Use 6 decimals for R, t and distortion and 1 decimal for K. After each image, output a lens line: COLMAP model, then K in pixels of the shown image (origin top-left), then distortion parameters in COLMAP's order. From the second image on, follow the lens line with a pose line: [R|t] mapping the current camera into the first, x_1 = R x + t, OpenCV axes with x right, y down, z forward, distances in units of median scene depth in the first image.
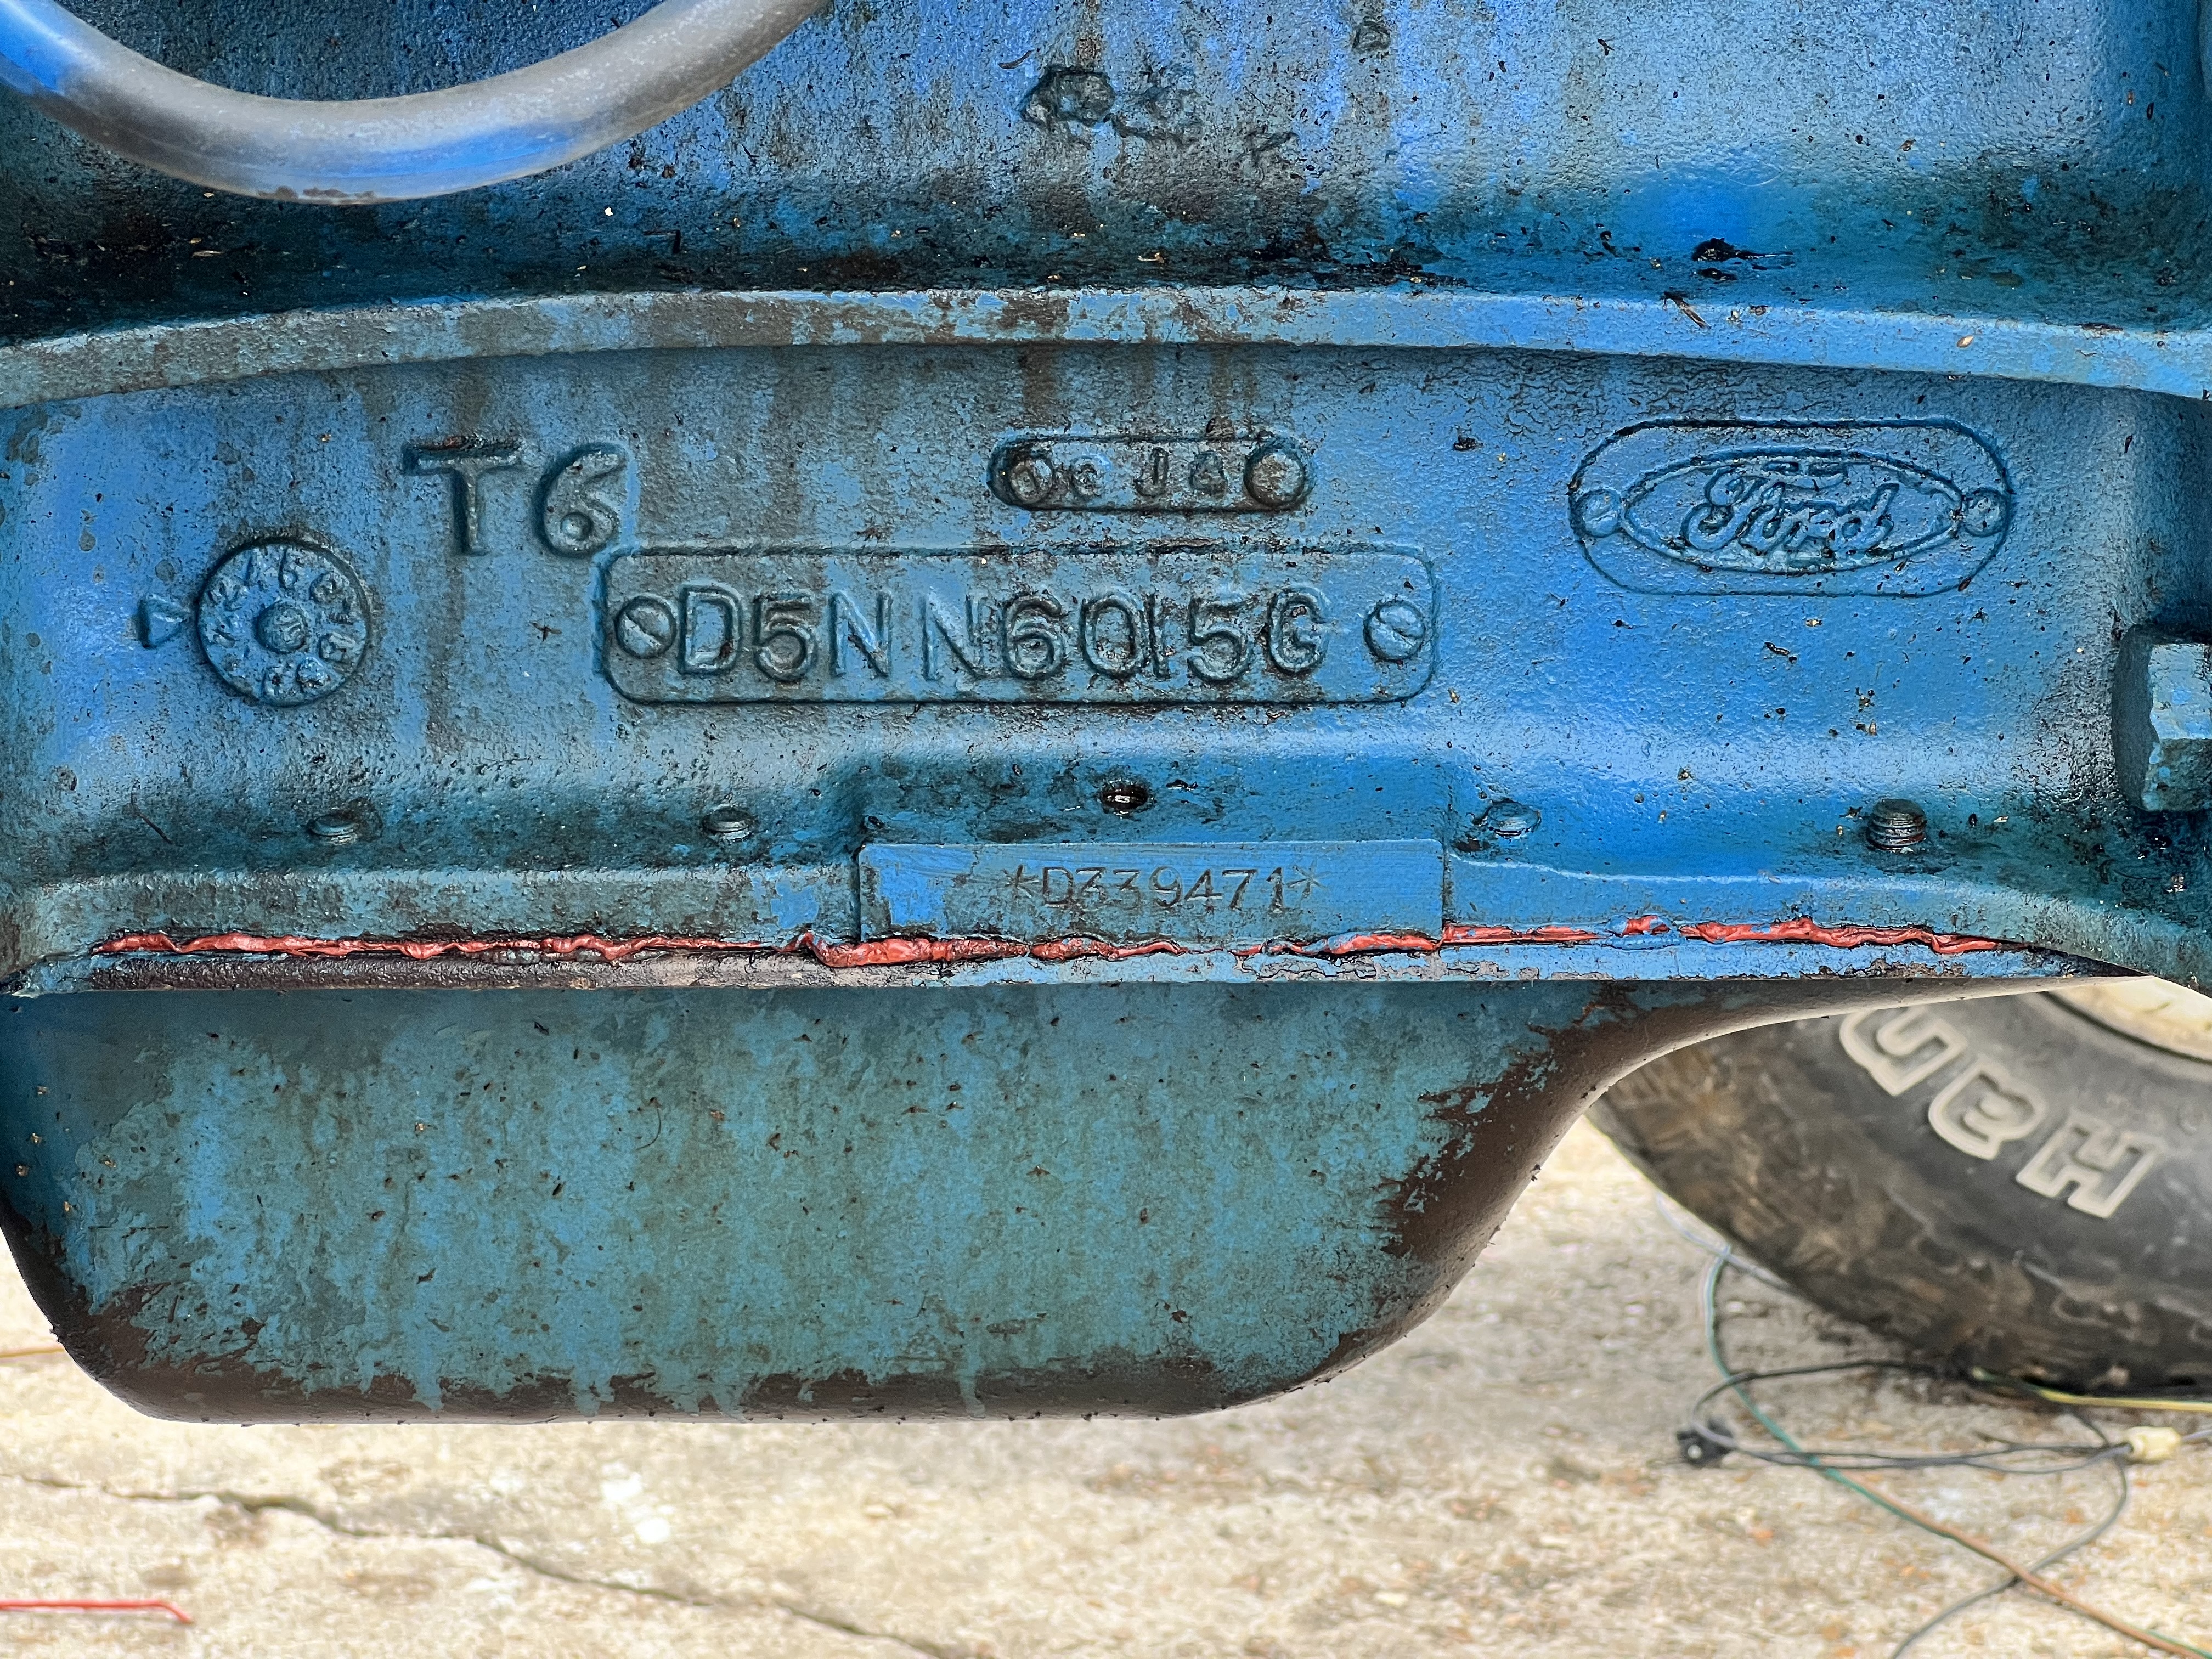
lens RADIAL K [[4922.9, 0, 1106.0], [0, 4922.9, 829.5], [0, 0, 1]] dist [-0.506748, 9.163562]
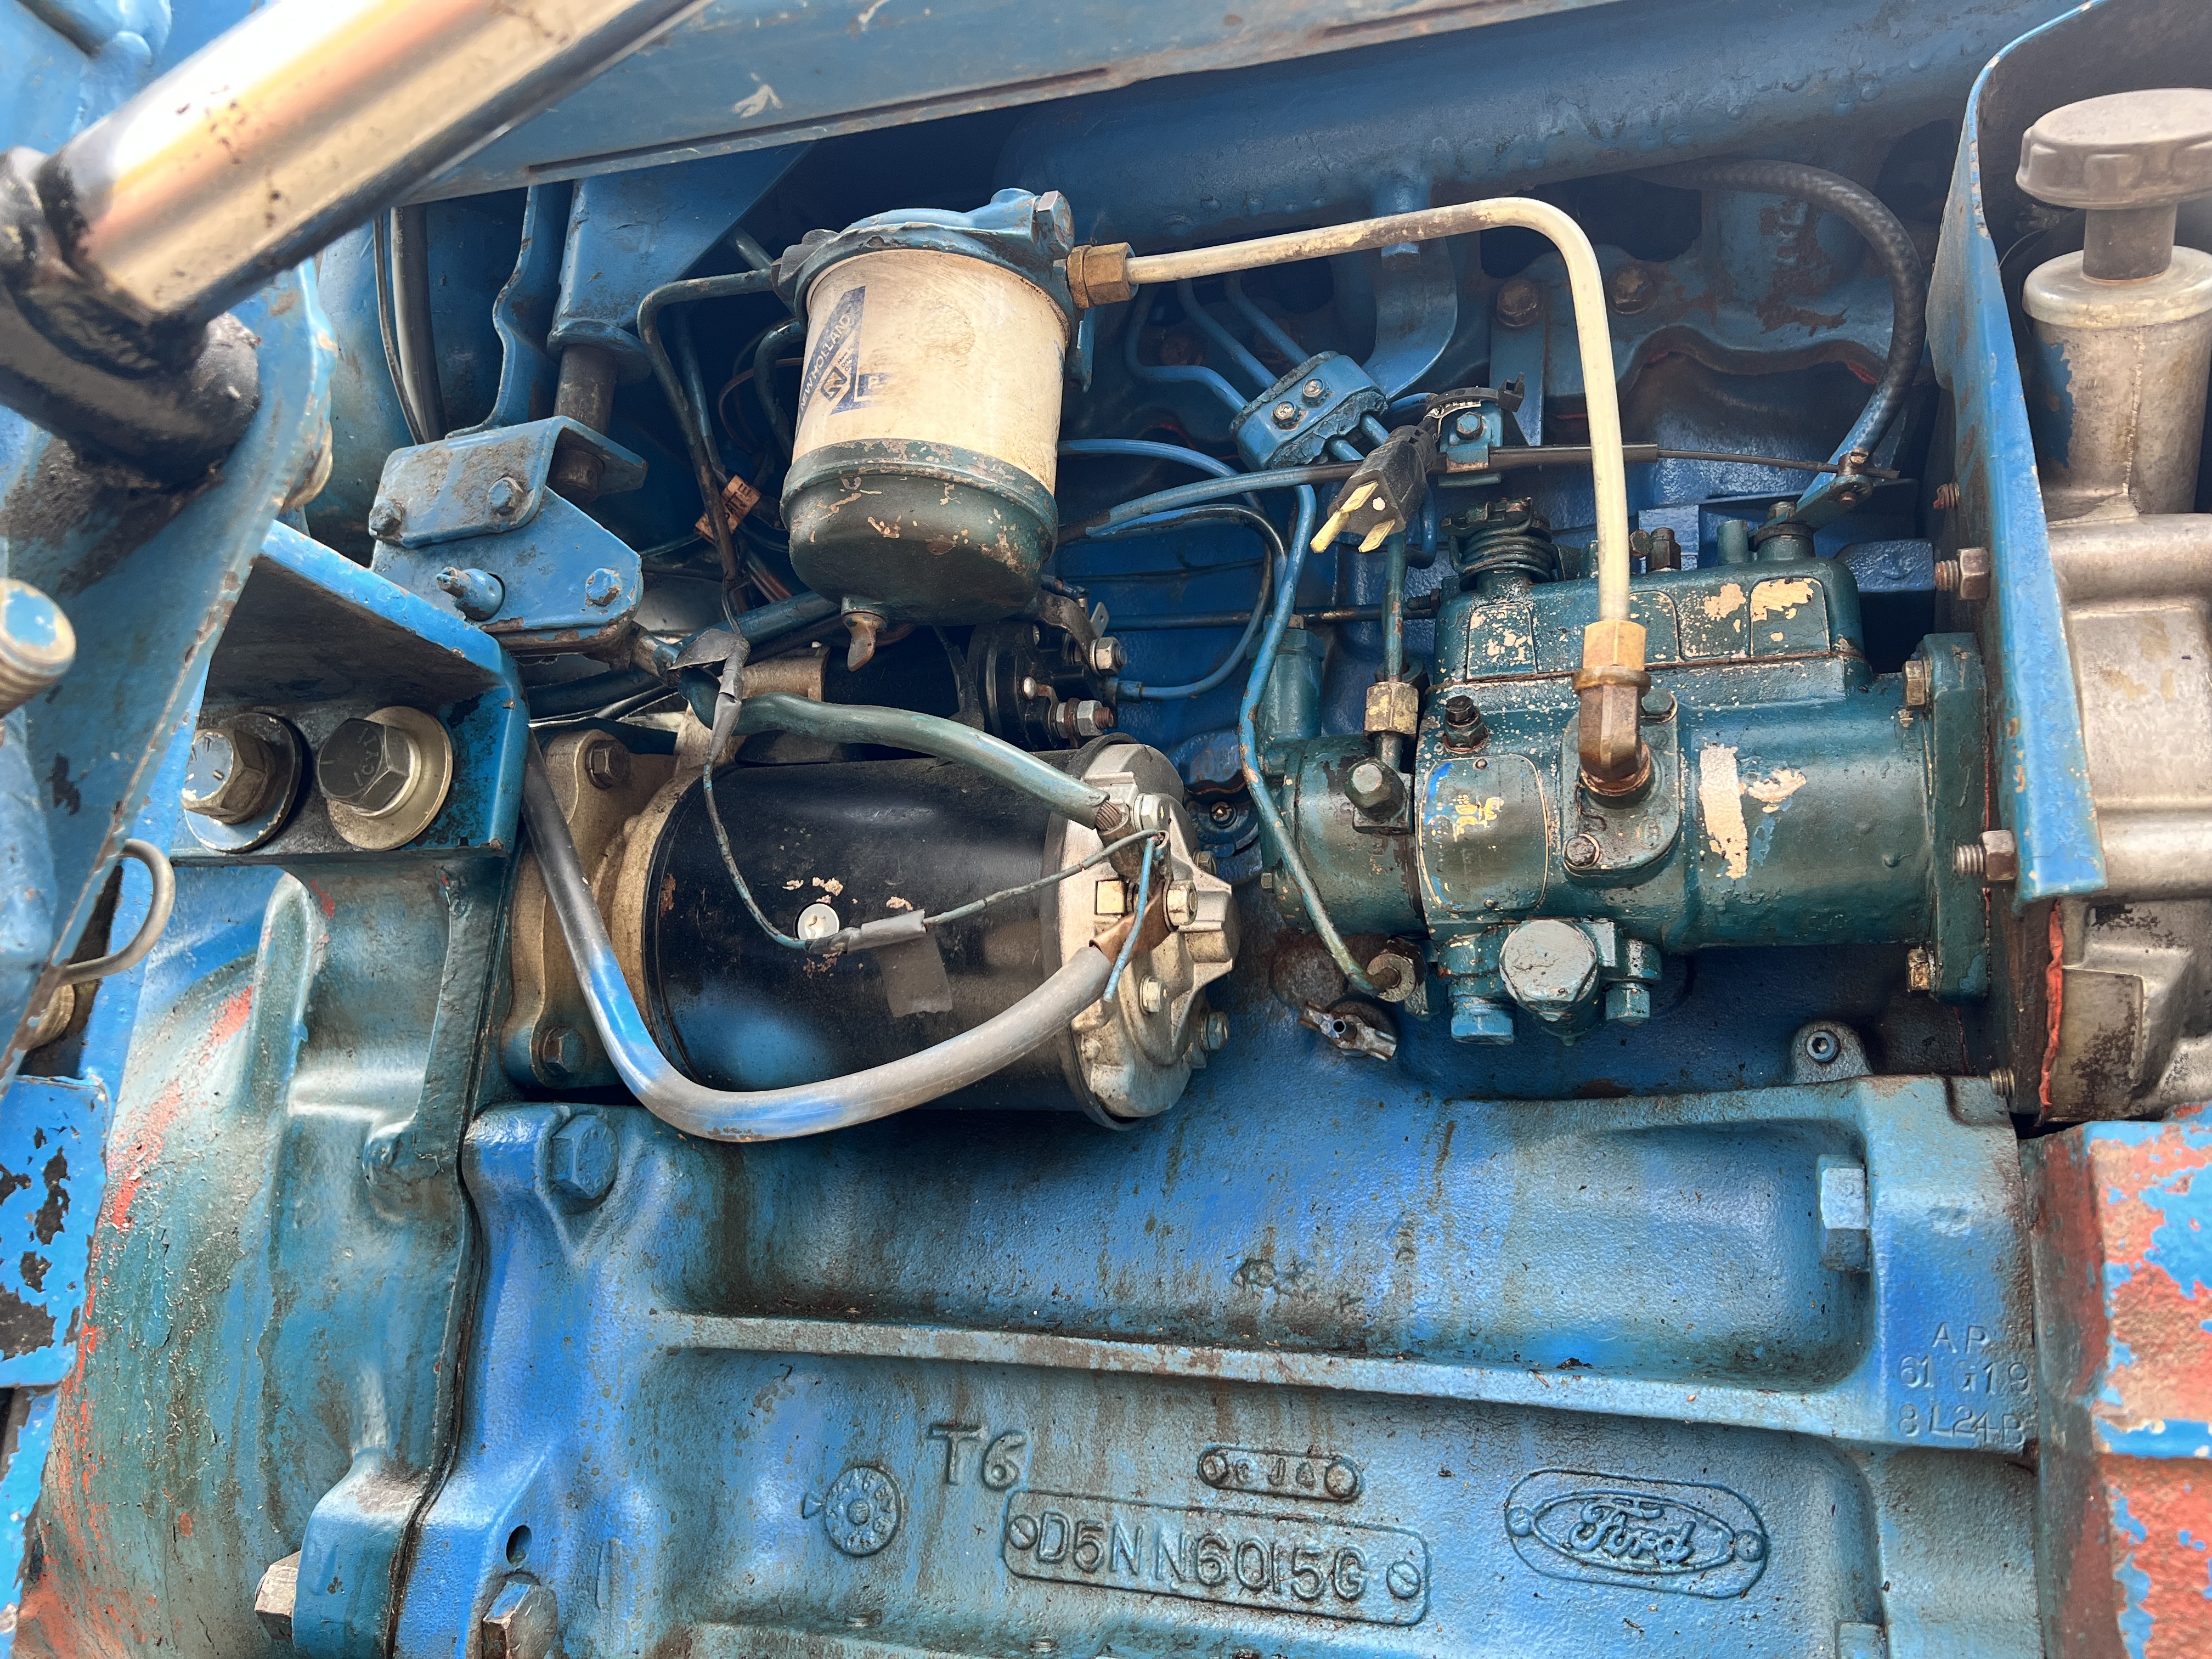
lens RADIAL K [[1673.9, 0, 1106.0], [0, 1673.9, 829.5], [0, 0, 1]] dist [0.009476, -0.063243]
pose [[0.934736, -0.036774, -0.353436, 0.185132], [-0.181389, 0.805904, -0.563574, 0.104307], [0.305560, 0.590903, 0.746637, 0.343695]]
